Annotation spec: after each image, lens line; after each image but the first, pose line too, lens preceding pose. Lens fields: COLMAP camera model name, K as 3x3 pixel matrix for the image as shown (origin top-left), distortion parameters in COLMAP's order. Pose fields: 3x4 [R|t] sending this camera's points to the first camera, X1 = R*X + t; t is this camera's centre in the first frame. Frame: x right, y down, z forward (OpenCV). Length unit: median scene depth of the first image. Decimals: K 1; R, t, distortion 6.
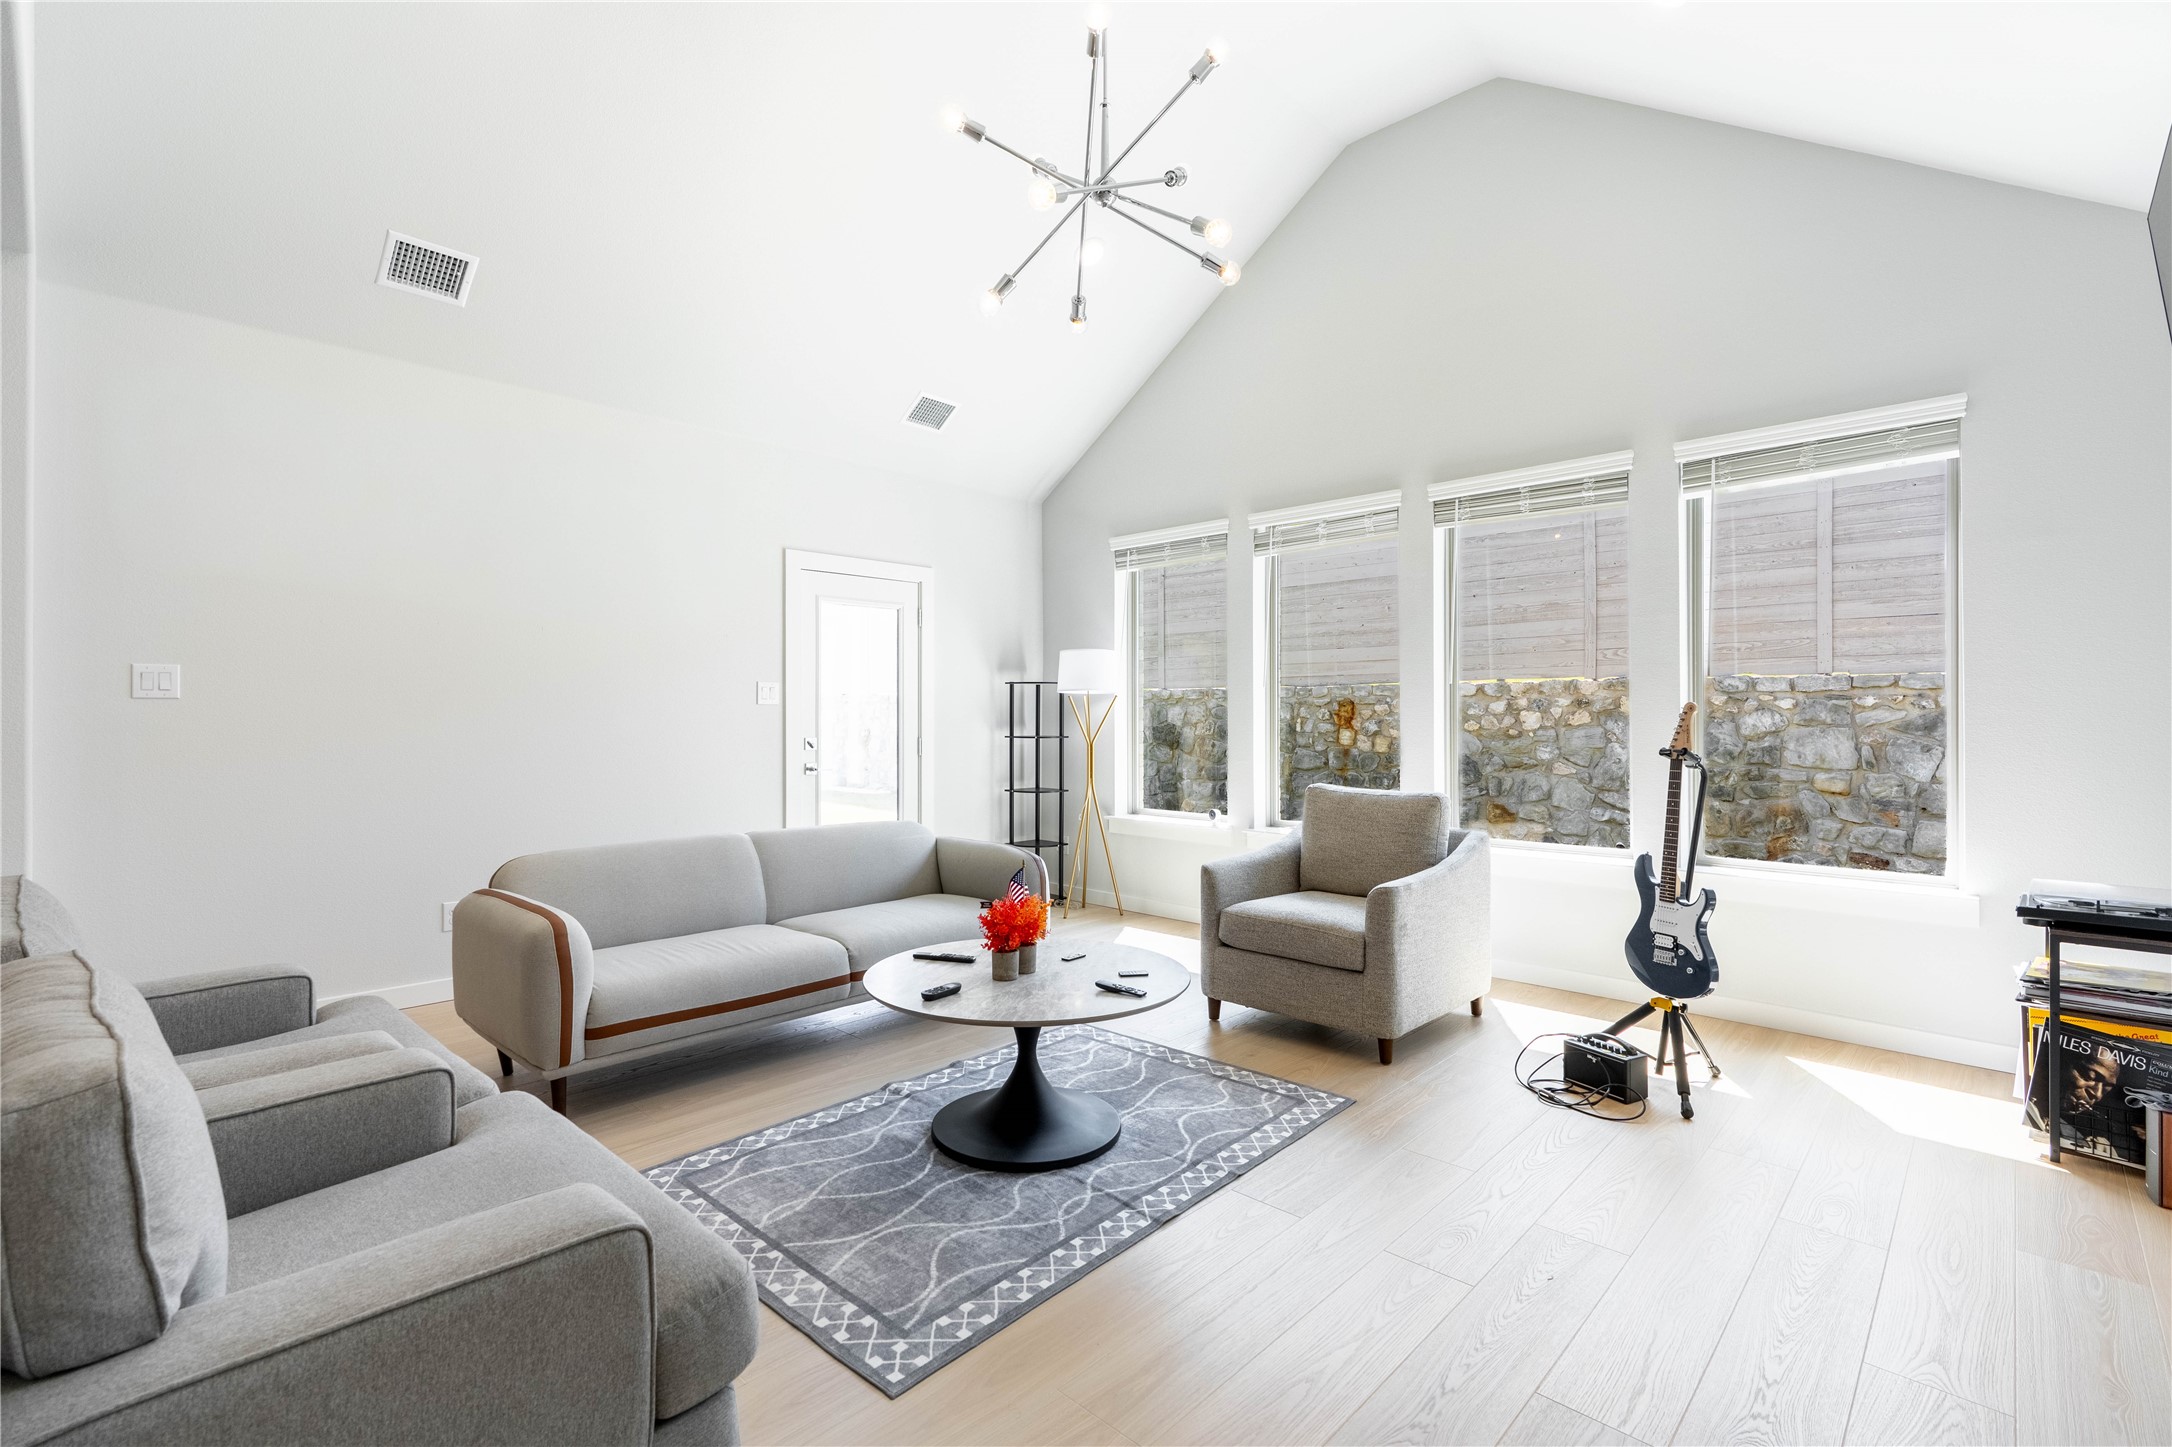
lens RADIAL K [[961.9, 0, 1089.2], [0, 961.9, 712.8], [0, 0, 1]] dist [-0.001529, 0.001469]
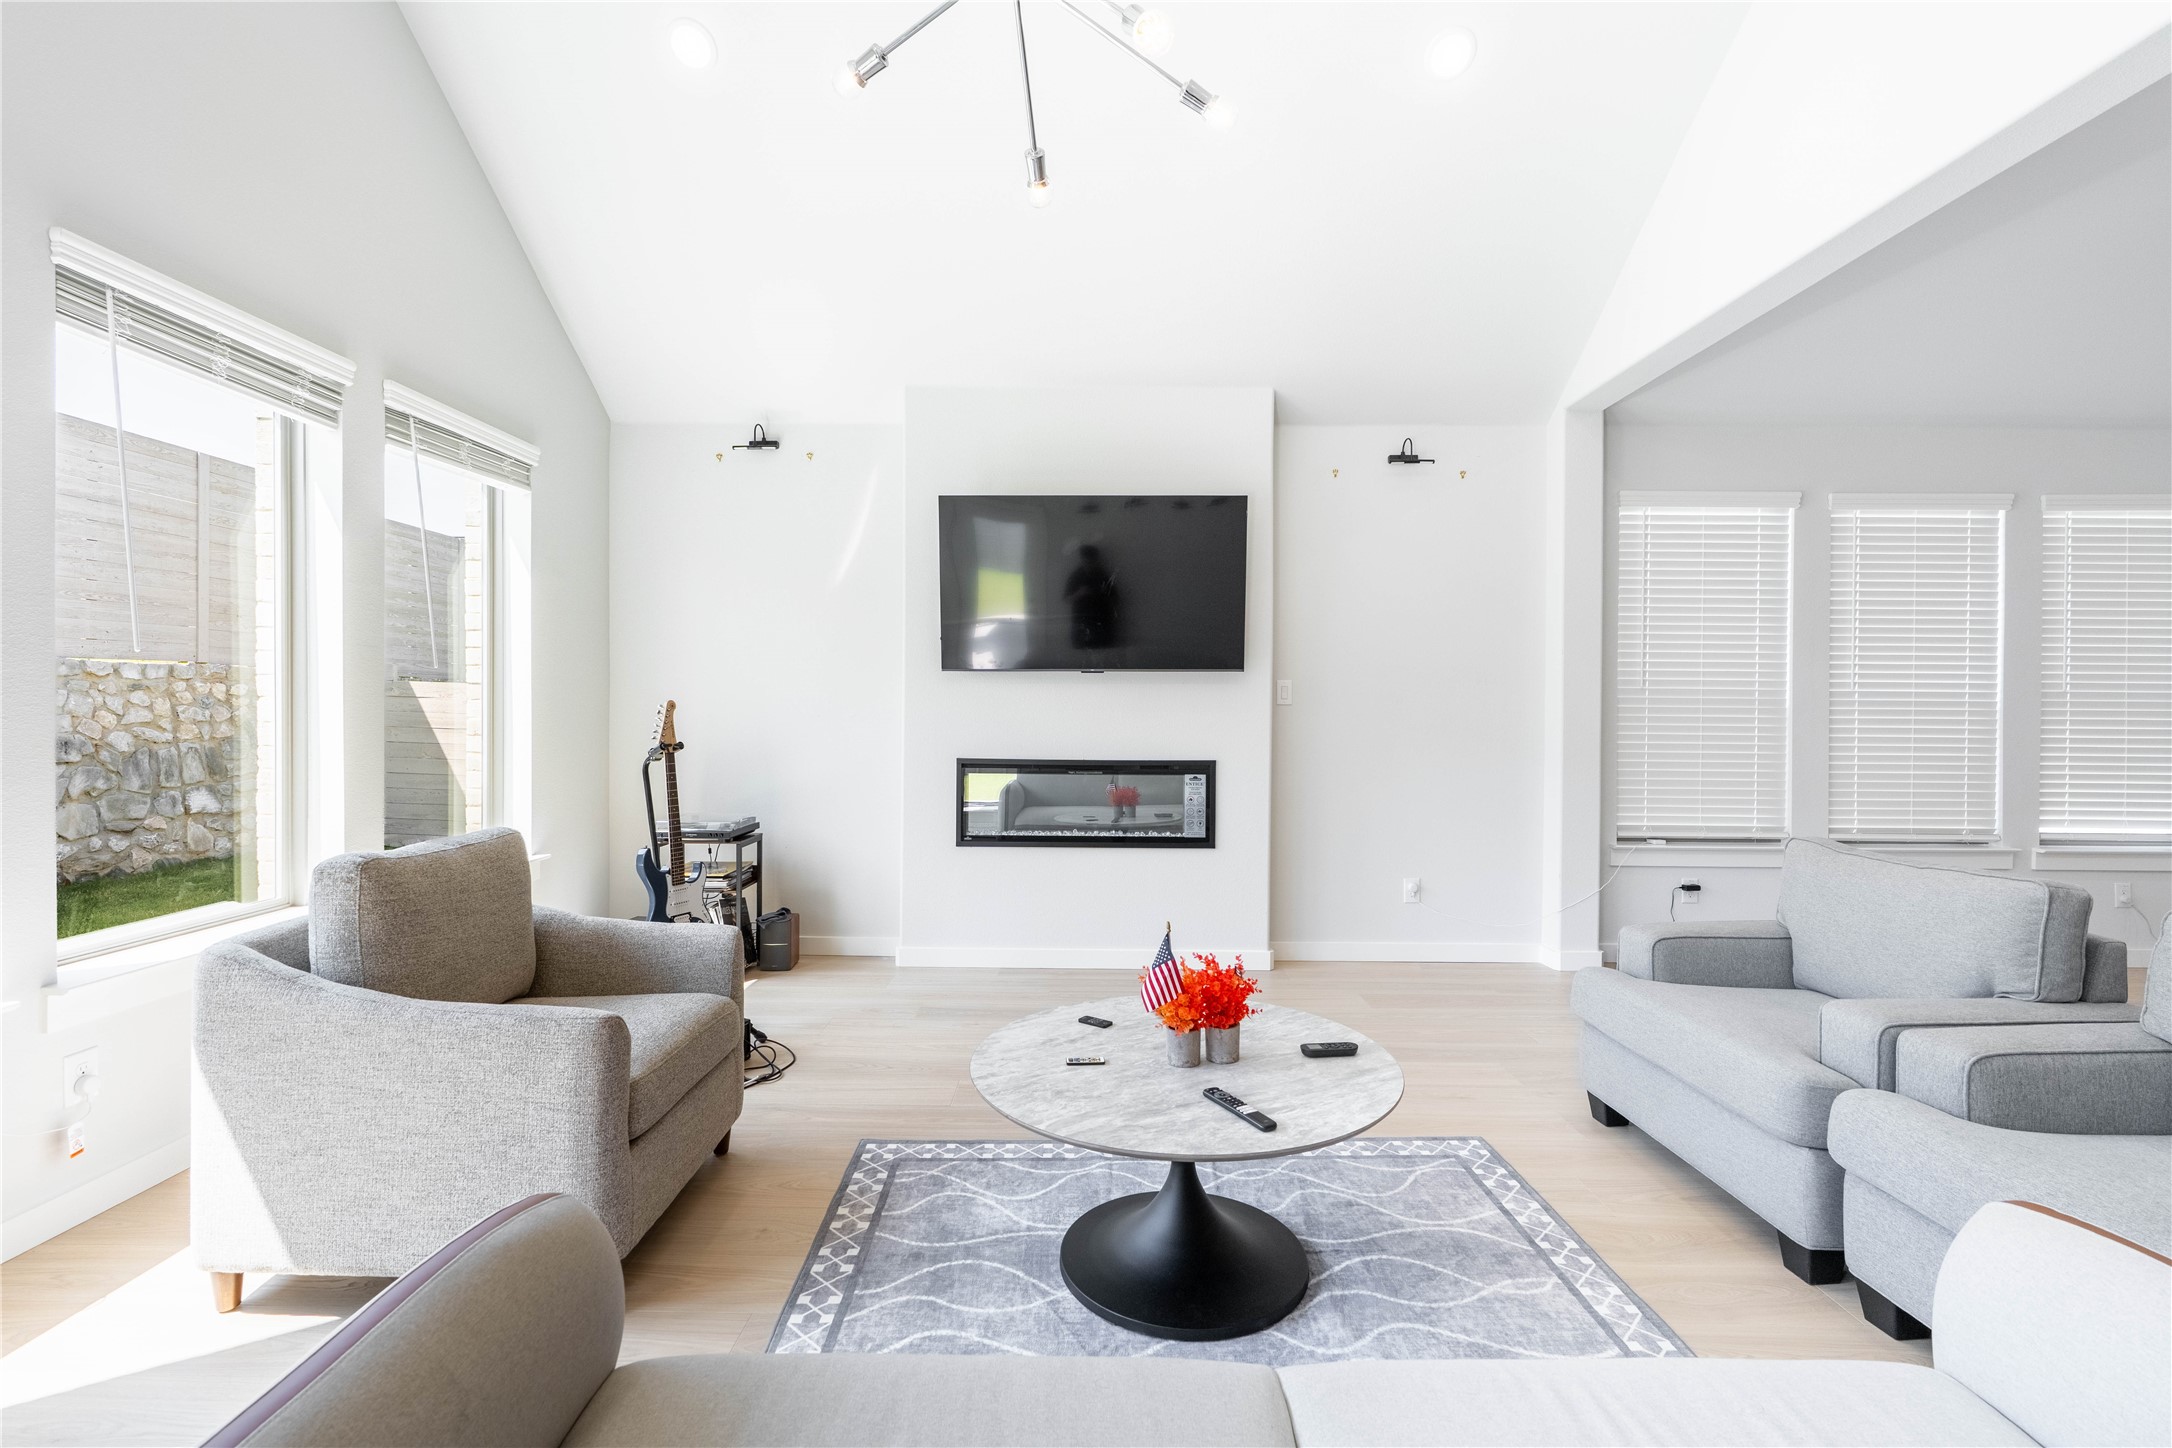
lens RADIAL K [[961.9, 0, 1089.2], [0, 961.9, 713.3], [0, 0, 1]] dist [-0.001529, 0.001469]
pose [[-0.681792, -0.009447, 0.731485, -0.585278], [-0.009211, 0.999948, 0.004328, -0.006337], [-0.731488, -0.003787, -0.681844, 1.621106]]
